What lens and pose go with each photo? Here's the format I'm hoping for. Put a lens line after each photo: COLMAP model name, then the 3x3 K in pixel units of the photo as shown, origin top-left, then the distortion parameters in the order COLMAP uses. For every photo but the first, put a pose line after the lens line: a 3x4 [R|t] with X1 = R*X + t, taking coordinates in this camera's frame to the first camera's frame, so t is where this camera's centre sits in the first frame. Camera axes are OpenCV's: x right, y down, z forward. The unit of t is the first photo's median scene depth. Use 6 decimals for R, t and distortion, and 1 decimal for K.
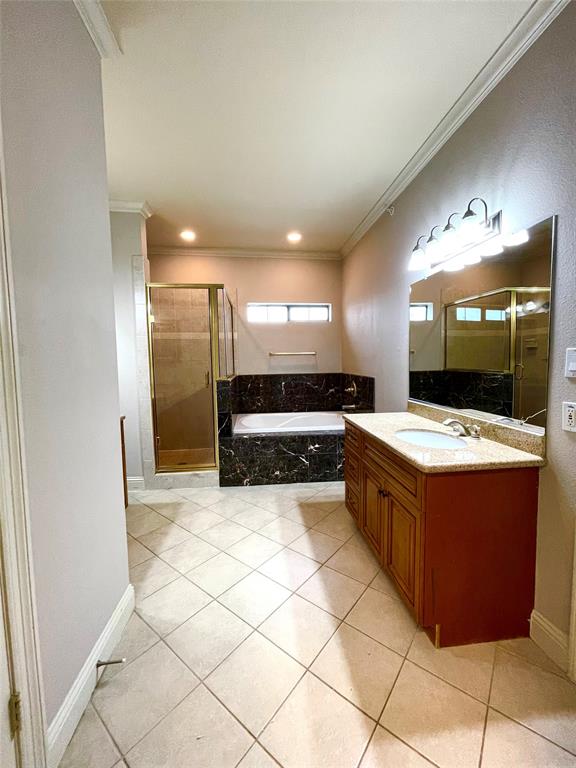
lens RADIAL K [[309.0, 0, 288.5], [0, 309.0, 381.2], [0, 0, 1]] dist [-0.000020, -0.000017]
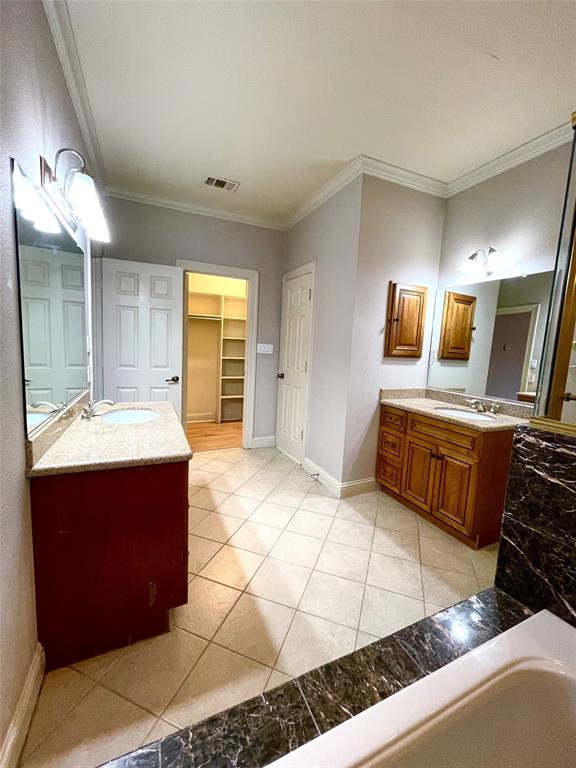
lens RADIAL K [[309.0, 0, 286.3], [0, 309.0, 381.5], [0, 0, 1]] dist [-0.000020, -0.000017]
pose [[-0.949865, 0.012504, -0.312410, 0.215741], [-0.050762, 0.979776, 0.193552, -0.146743], [0.308512, 0.199706, -0.930020, 1.766433]]
